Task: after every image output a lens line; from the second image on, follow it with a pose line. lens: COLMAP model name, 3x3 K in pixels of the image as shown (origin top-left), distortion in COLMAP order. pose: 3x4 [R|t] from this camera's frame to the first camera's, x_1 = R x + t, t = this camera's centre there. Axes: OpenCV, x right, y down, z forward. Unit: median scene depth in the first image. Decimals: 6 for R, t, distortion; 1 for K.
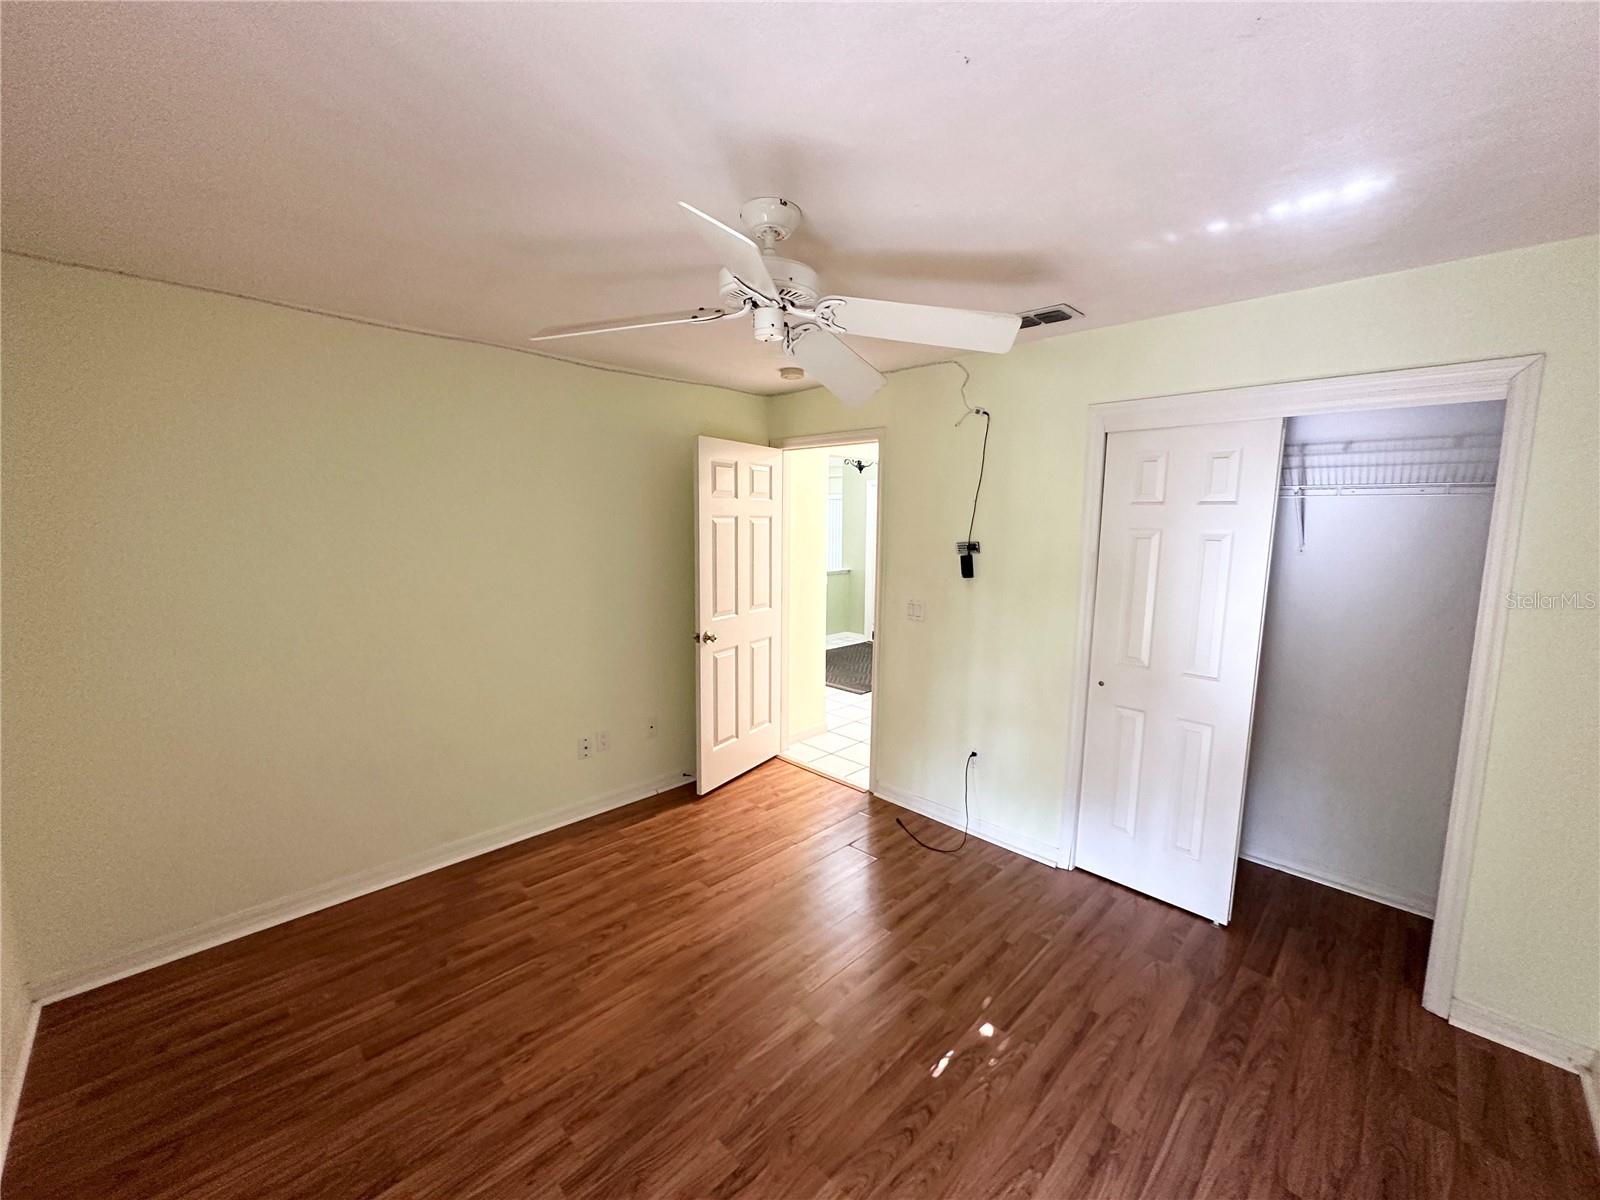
lens RADIAL K [[635.0, 0, 800.0], [0, 635.0, 600.6], [0, 0, 1]] dist [-0.001822, 0.000315]
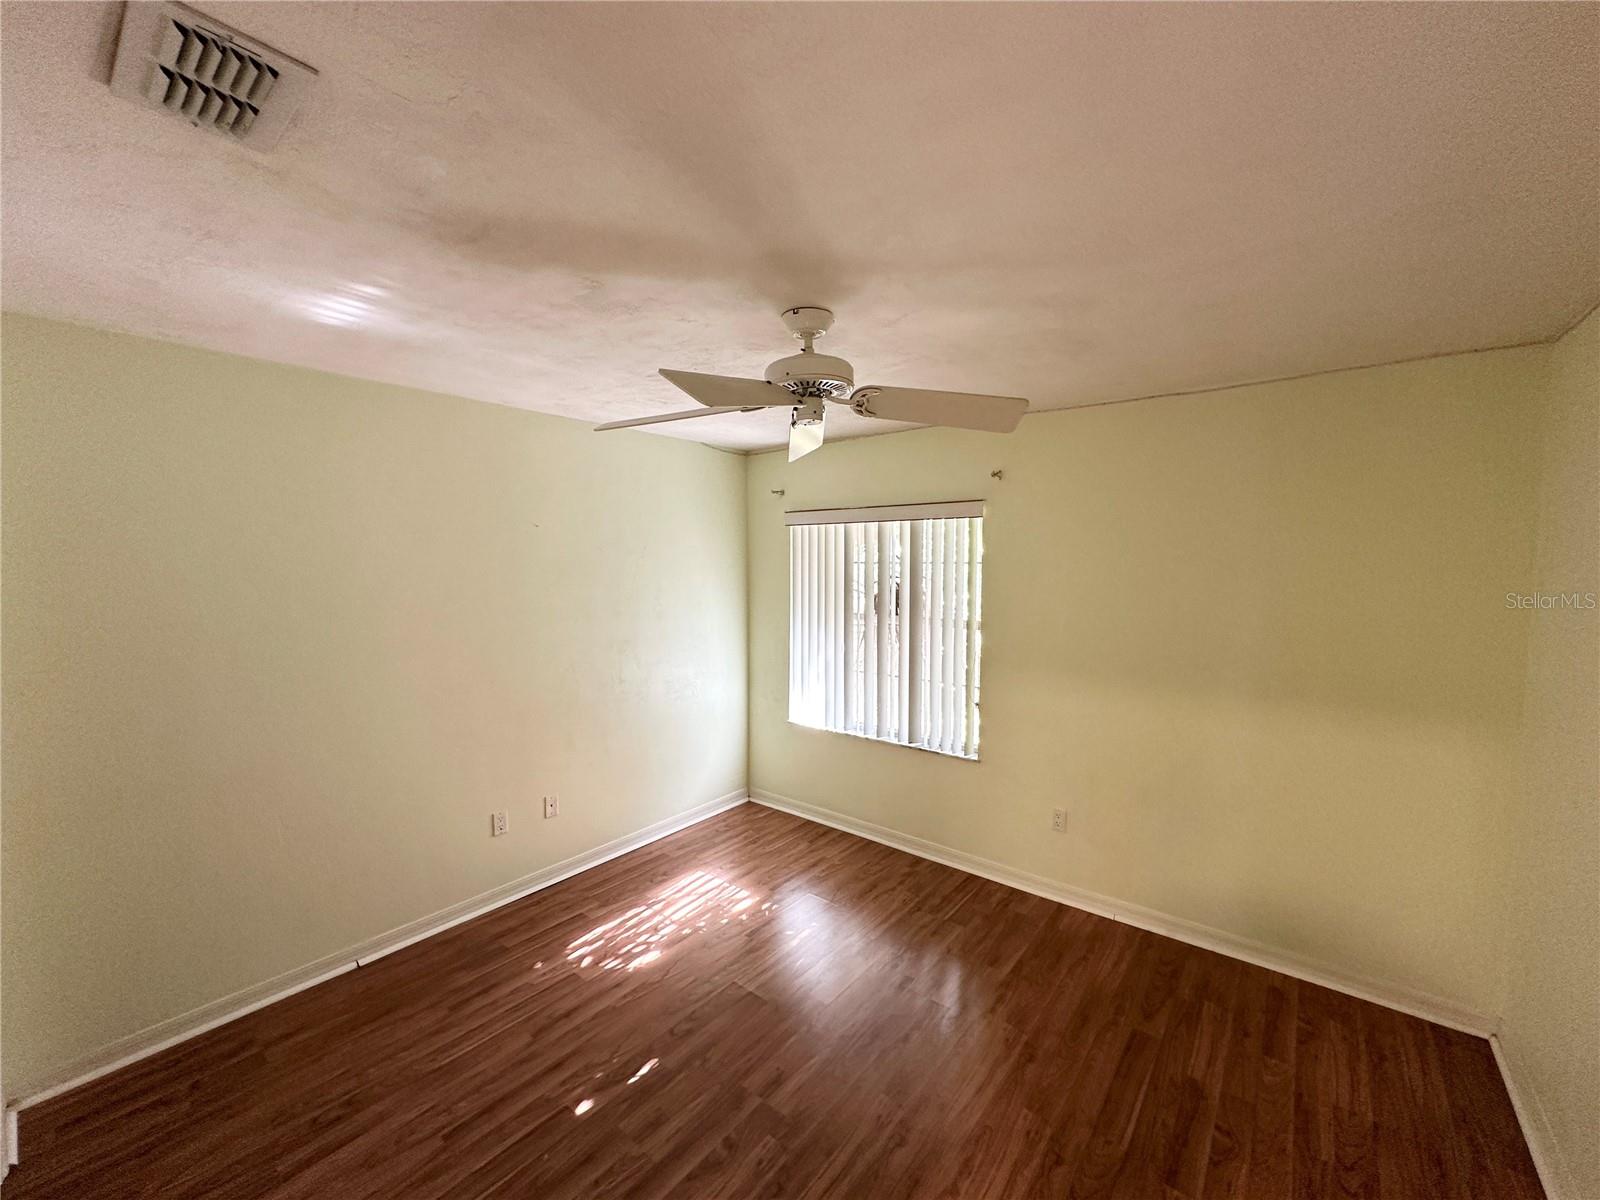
lens RADIAL K [[635.0, 0, 800.0], [0, 635.0, 600.6], [0, 0, 1]] dist [-0.001822, 0.000315]
pose [[-0.994189, -0.003691, -0.107583, 0.078402], [-0.024331, 0.981252, 0.191185, -0.285295], [0.104861, 0.192691, -0.975640, 1.920509]]
